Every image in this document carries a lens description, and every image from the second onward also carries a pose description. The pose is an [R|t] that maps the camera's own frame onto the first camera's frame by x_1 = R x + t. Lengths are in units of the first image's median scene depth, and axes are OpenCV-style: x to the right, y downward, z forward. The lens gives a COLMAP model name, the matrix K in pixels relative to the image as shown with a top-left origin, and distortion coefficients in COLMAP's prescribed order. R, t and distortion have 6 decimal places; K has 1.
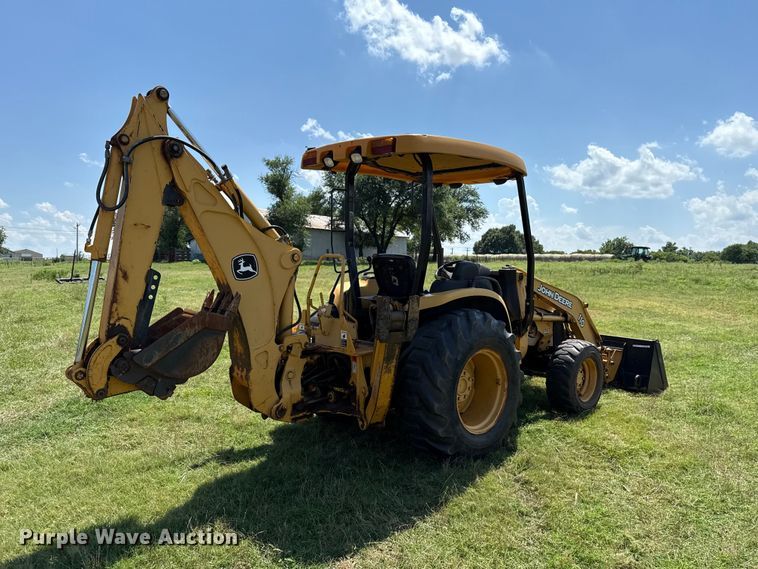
lens RADIAL K [[574.2, 0, 382.2], [0, 574.2, 288.8], [0, 0, 1]] dist [0.144286, -0.213360]
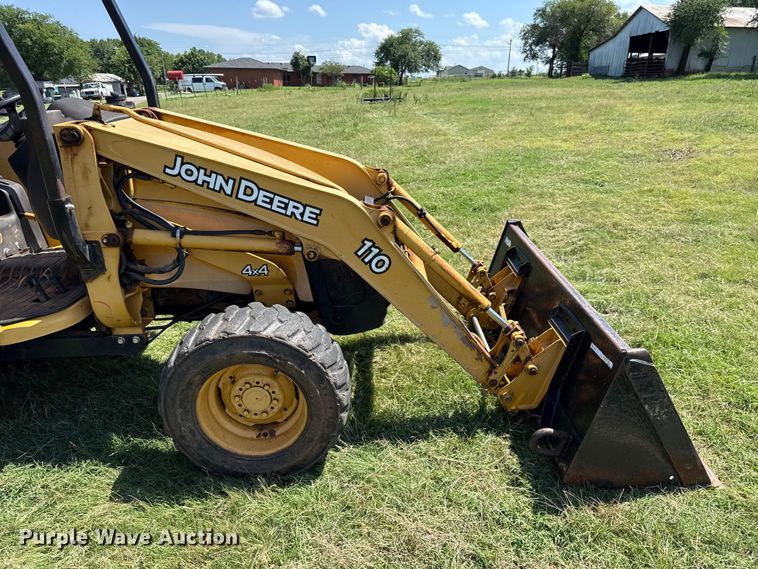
lens RADIAL K [[539.3, 0, 380.4], [0, 539.3, 284.2], [0, 0, 1]] dist [0.041969, -0.052451]
pose [[0.728407, 0.231457, -0.644865, 0.824004], [-0.016457, 0.946849, 0.321257, -0.060752], [0.684947, -0.223393, 0.693501, 1.075916]]
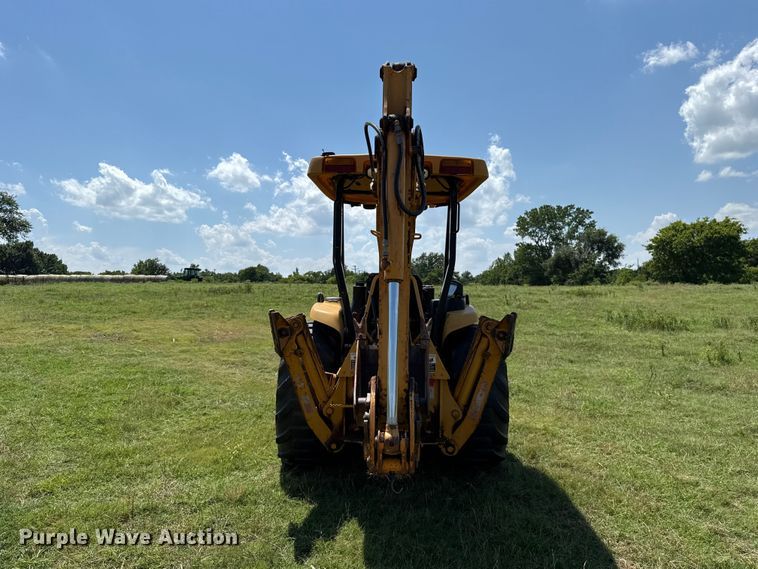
lens RADIAL K [[578.3, 0, 390.7], [0, 578.3, 285.1], [0, 0, 1]] dist [0.000639, 0.000165]
pose [[0.692882, -0.011307, 0.720963, -0.758771], [0.041670, 0.998834, -0.024383, -0.018402], [-0.719846, 0.046937, 0.692545, 0.375303]]
